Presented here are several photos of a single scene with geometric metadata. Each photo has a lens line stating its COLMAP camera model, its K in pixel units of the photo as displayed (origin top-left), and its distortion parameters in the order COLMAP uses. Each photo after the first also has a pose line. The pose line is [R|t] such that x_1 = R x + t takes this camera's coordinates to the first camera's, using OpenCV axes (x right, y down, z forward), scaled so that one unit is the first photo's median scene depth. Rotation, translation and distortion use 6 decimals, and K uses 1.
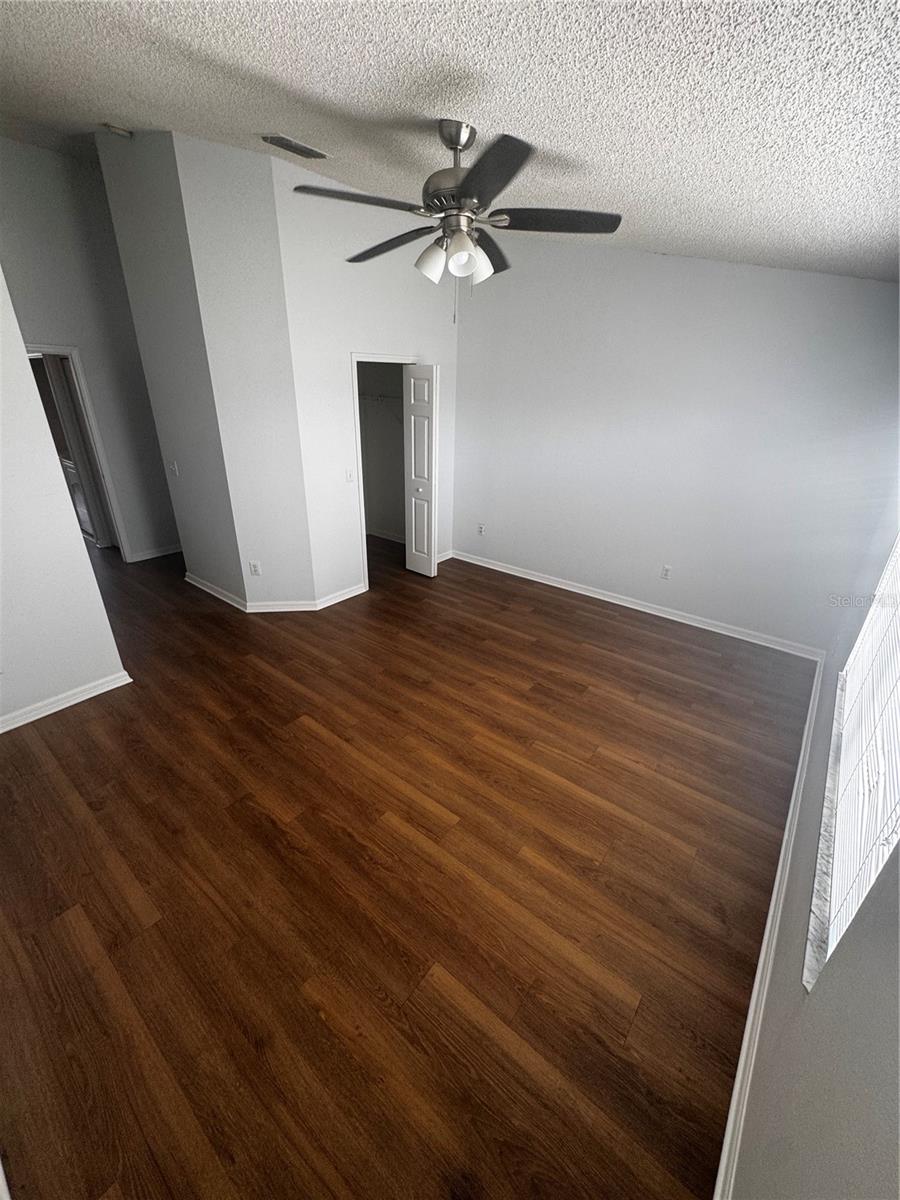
lens RADIAL K [[481.2, 0, 450.0], [0, 481.2, 600.0], [0, 0, 1]] dist [0.000333, -0.000044]
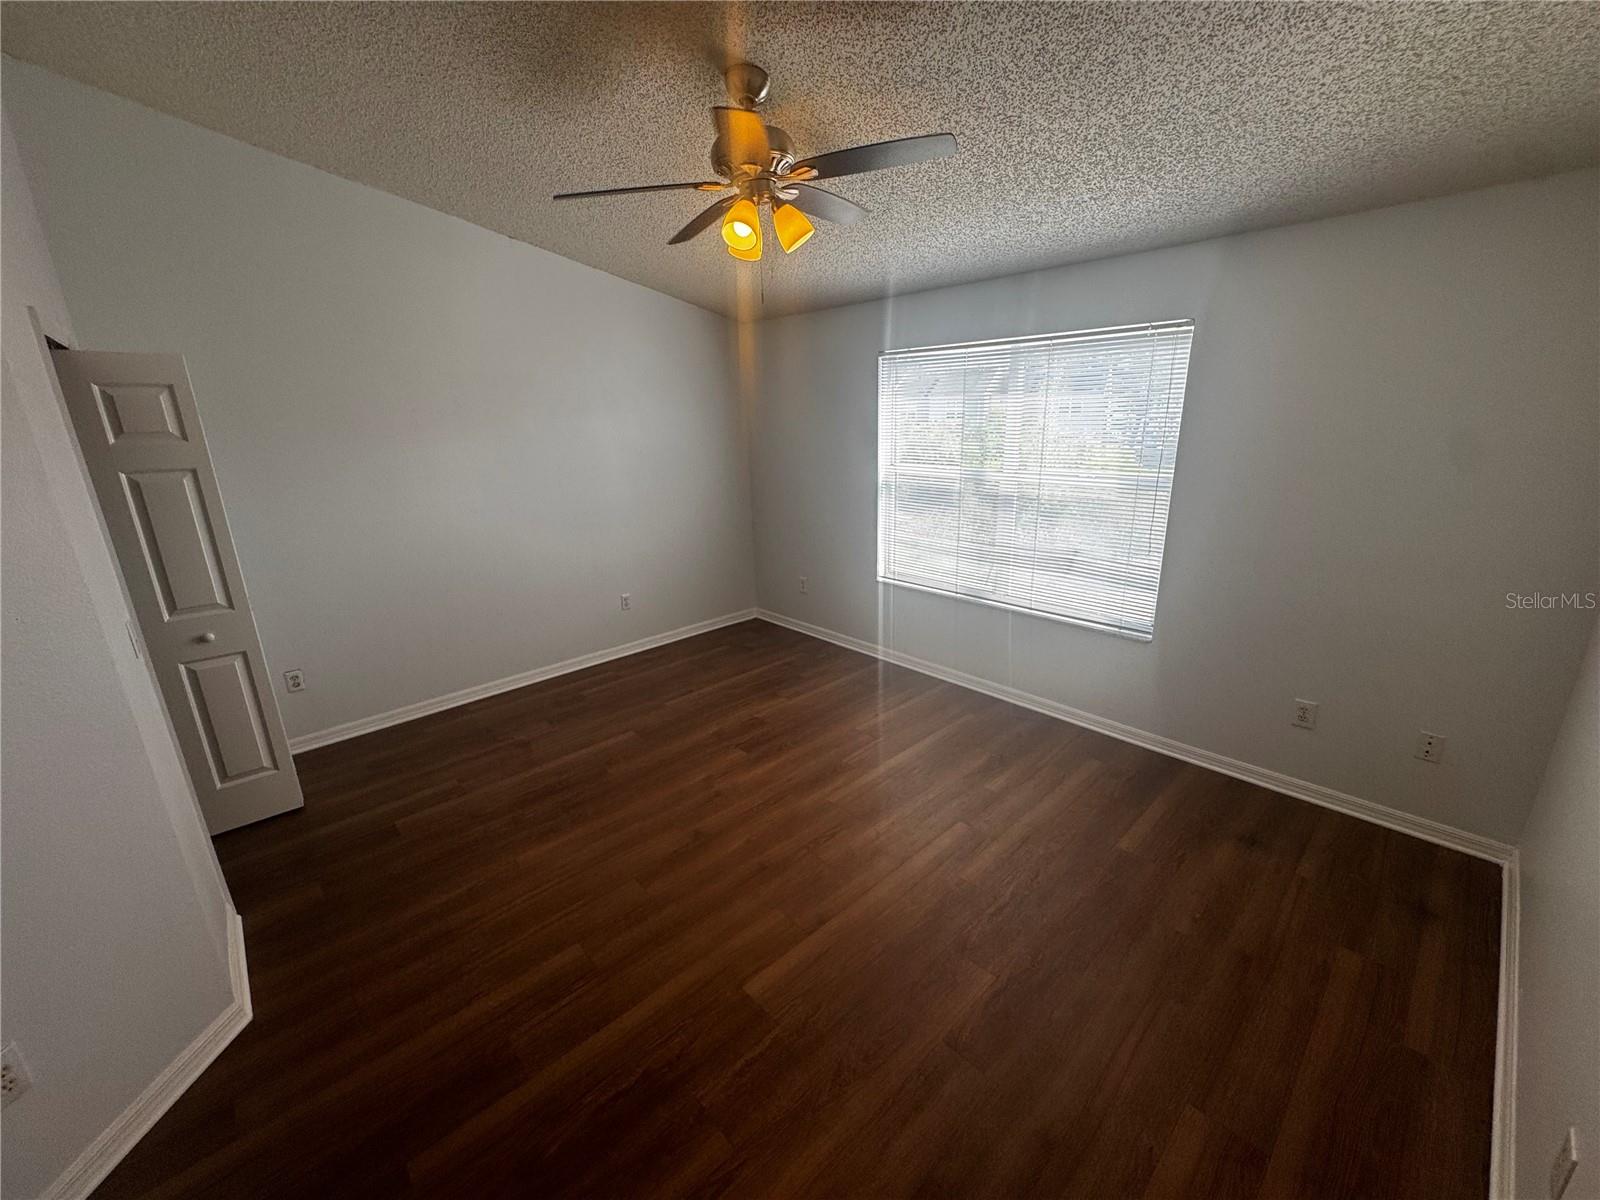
lens RADIAL K [[641.6, 0, 800.0], [0, 641.6, 600.0], [0, 0, 1]] dist [0.000333, -0.000044]
pose [[0.142468, -0.307336, 0.940876, -0.698429], [0.431993, 0.874566, 0.220263, -0.216204], [-0.890553, 0.375072, 0.257365, 0.523633]]
